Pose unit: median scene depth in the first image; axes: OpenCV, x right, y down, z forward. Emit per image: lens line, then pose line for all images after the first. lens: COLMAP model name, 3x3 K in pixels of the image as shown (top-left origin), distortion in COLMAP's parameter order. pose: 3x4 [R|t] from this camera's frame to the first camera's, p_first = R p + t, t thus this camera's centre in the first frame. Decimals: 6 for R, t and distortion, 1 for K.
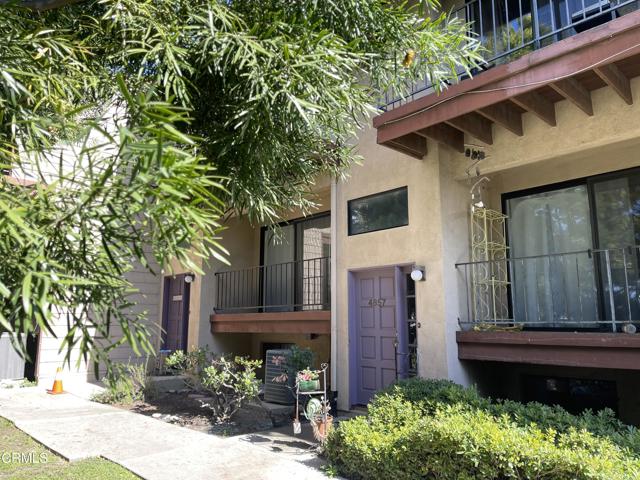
lens RADIAL K [[485.0, 0, 322.6], [0, 485.0, 239.2], [0, 0, 1]] dist [0.082222, -0.118088]
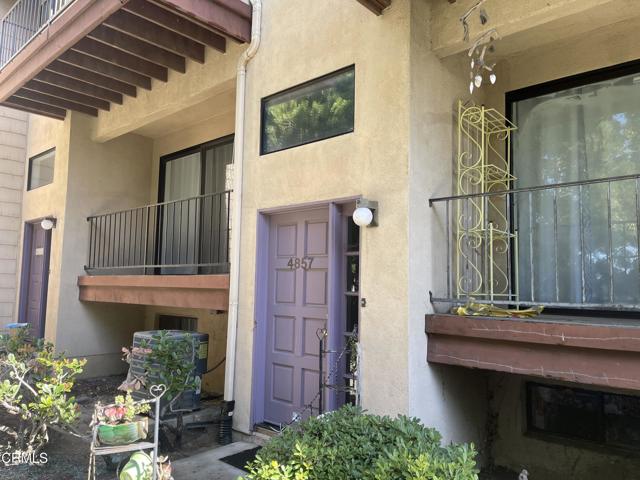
lens RADIAL K [[485.0, 0, 322.6], [0, 485.0, 239.2], [0, 0, 1]] dist [0.082222, -0.118088]
pose [[0.996785, 0.025950, 0.075809, 0.100020], [-0.031809, 0.996513, 0.077131, 0.055977], [-0.073543, -0.079294, 0.994135, 0.418779]]
